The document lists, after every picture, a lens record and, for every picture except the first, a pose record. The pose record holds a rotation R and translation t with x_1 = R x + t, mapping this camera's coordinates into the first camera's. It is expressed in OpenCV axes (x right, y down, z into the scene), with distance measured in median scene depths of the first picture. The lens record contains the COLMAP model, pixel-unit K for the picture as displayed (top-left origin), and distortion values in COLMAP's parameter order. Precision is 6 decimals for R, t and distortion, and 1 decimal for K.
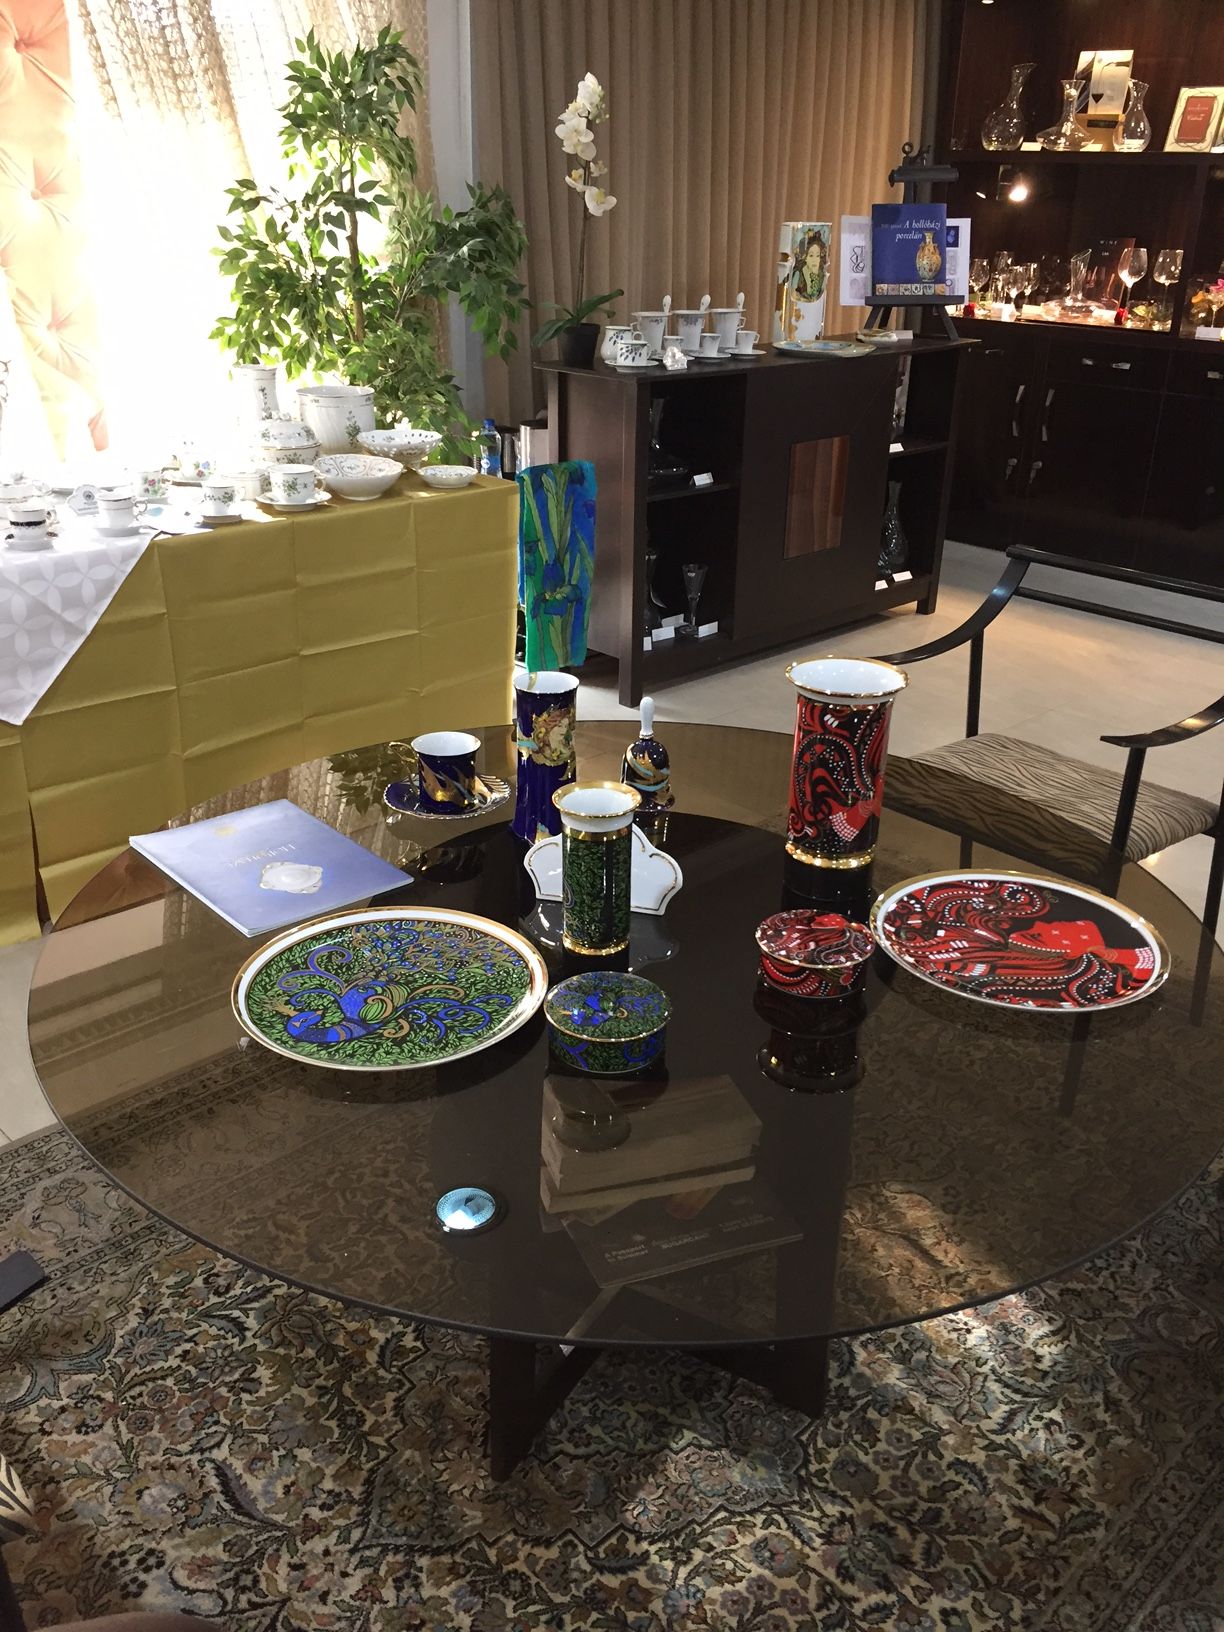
lens RADIAL K [[1365.0, 0, 612.0], [0, 1365.0, 816.0], [0, 0, 1]] dist [0.079381, -0.140500]
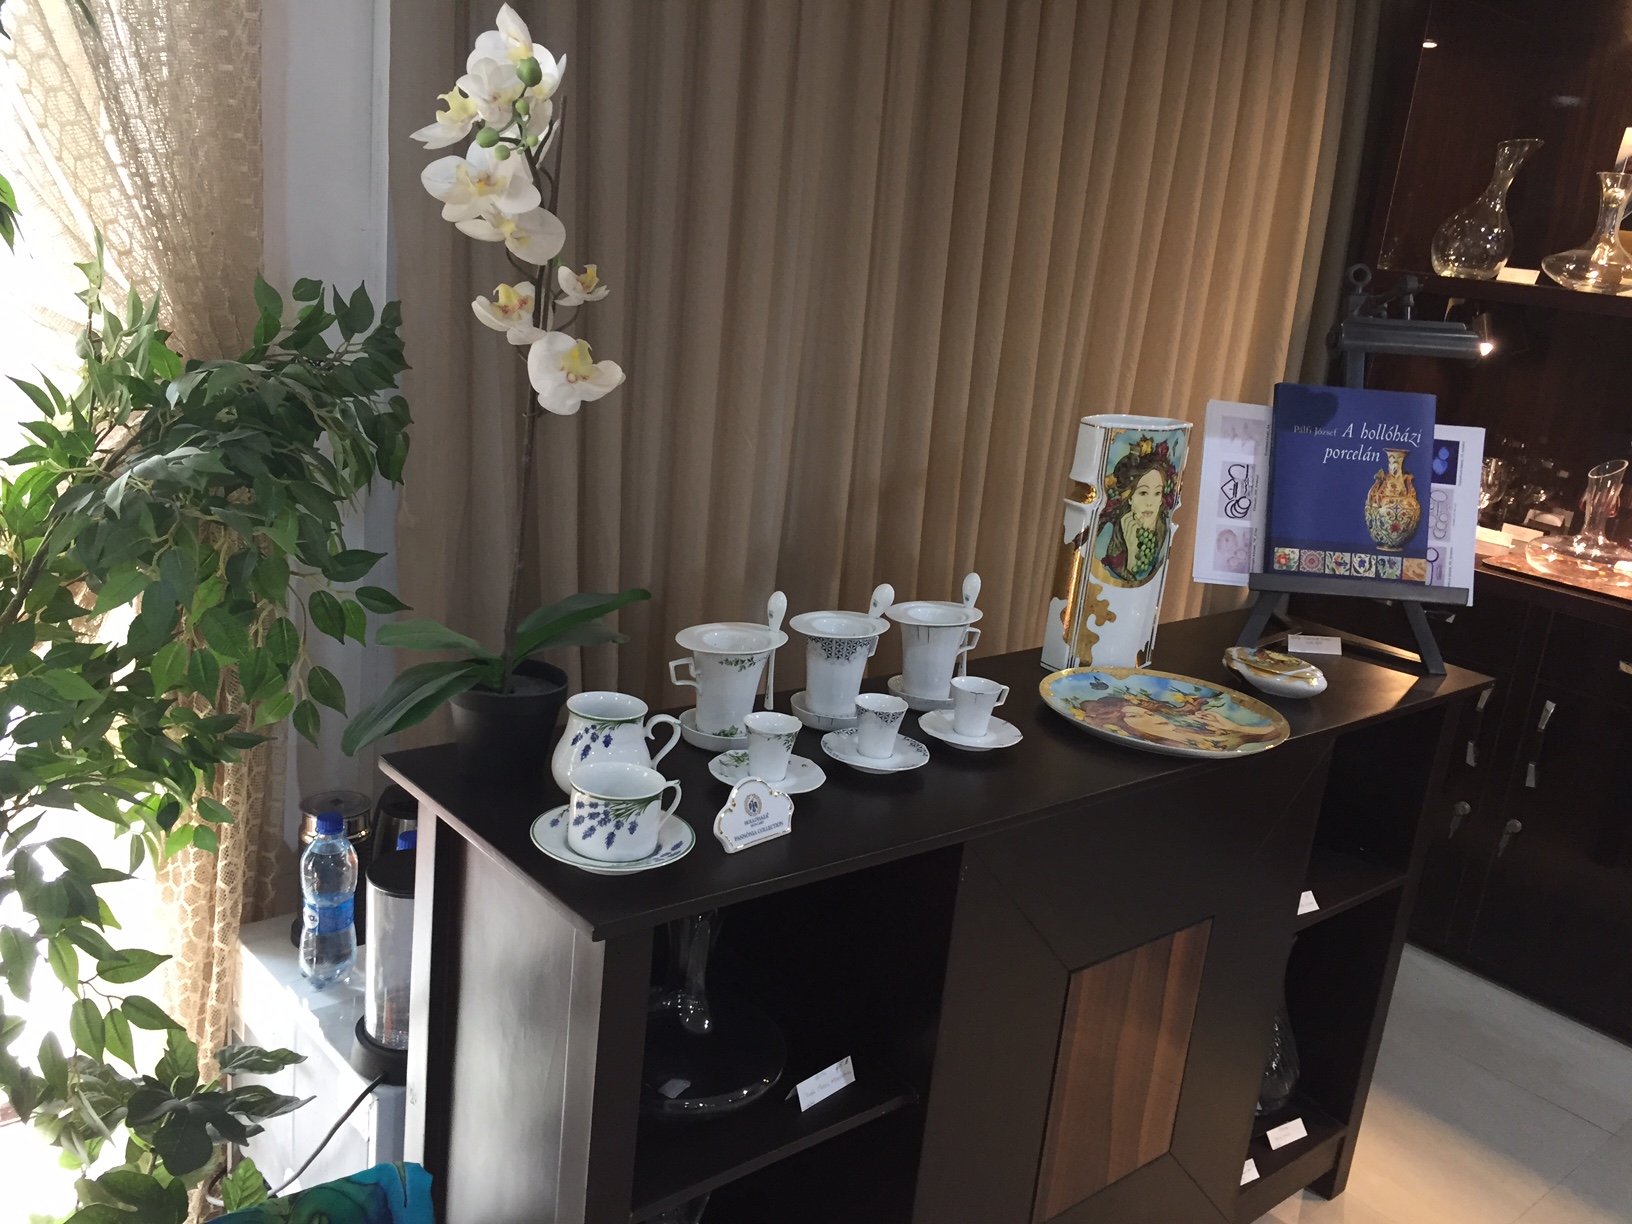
lens RADIAL K [[1365.0, 0, 819.0], [0, 1365.0, 590.7], [0, 0, 1]] dist [0.079381, -0.140500]
pose [[0.994545, 0.098556, -0.034152, 0.058038], [-0.102949, 0.980129, -0.169555, -0.281480], [0.016763, 0.172146, 0.984929, 0.554790]]
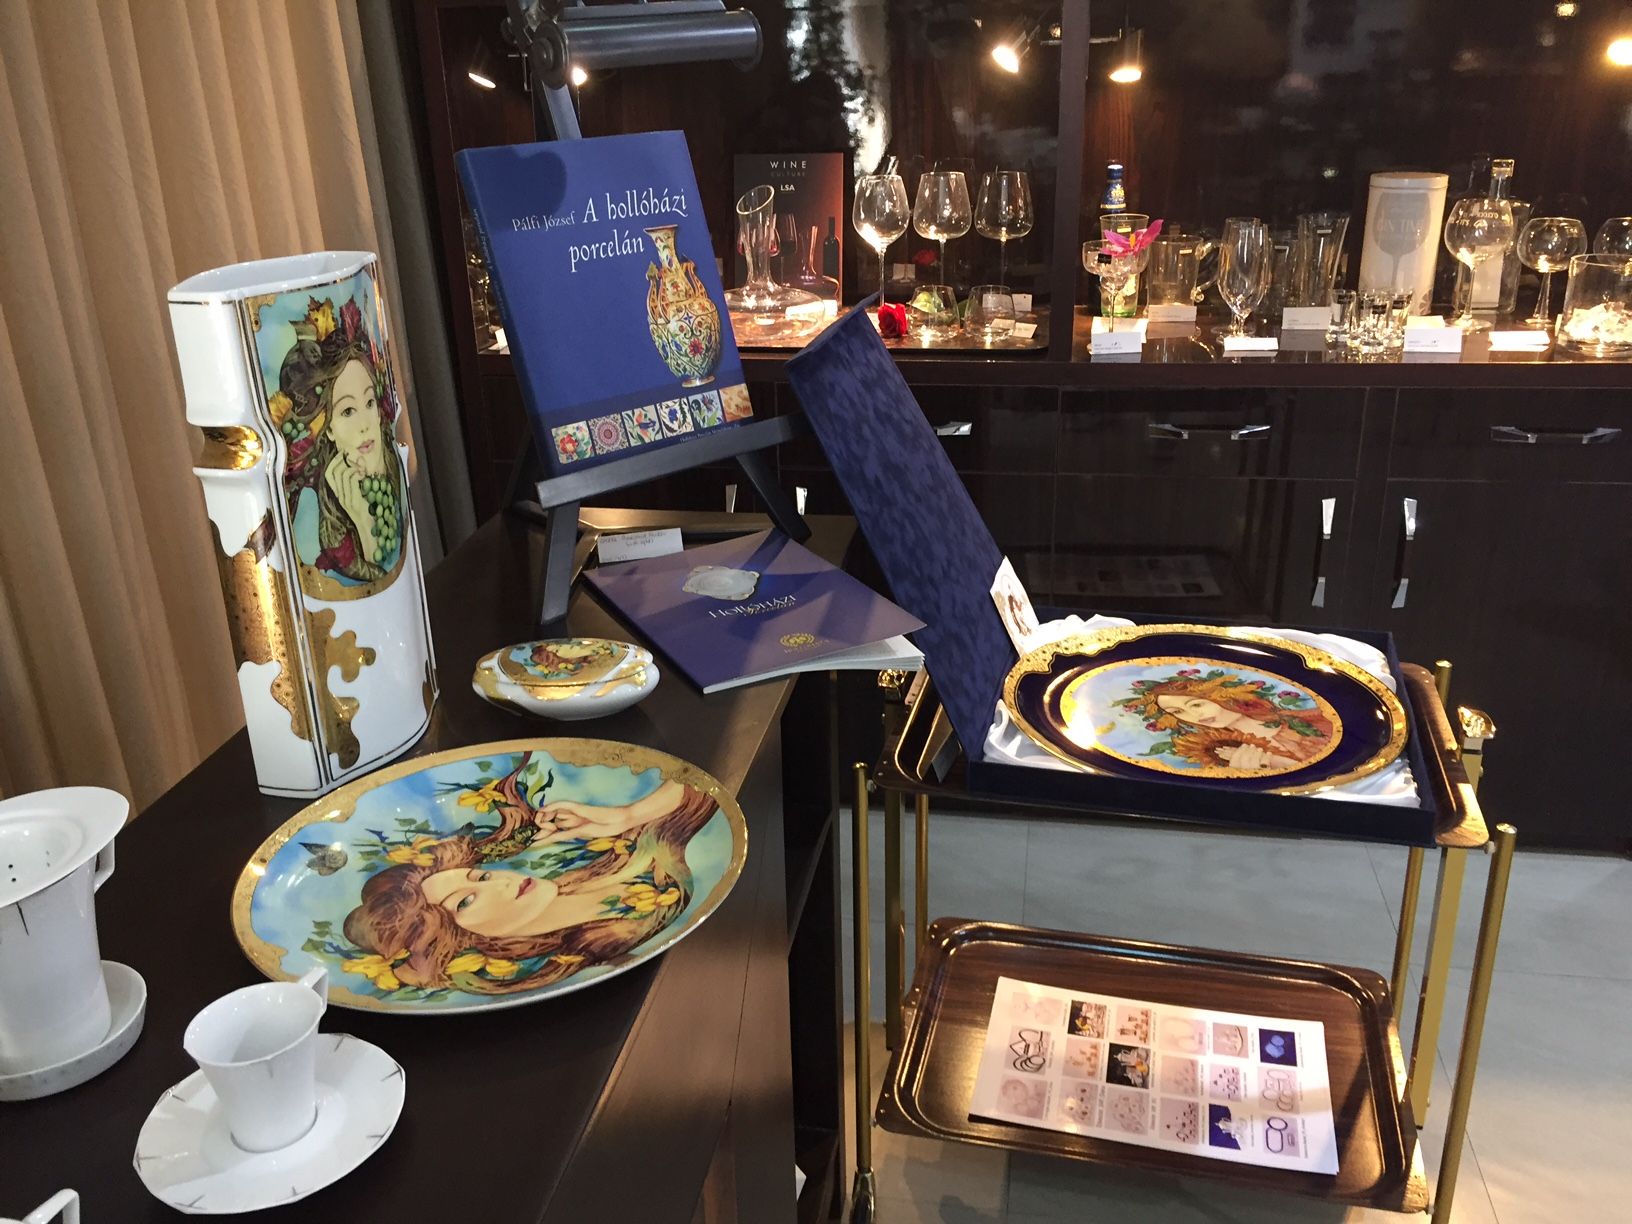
lens RADIAL K [[1411.7, 0, 816.0], [0, 1411.7, 612.0], [0, 0, 1]] dist [0.084779, -0.112434]
pose [[0.791897, -0.261722, 0.551725, 0.067295], [0.289788, 0.956347, 0.037726, -0.350110], [-0.537514, 0.130008, 0.833173, 0.747290]]
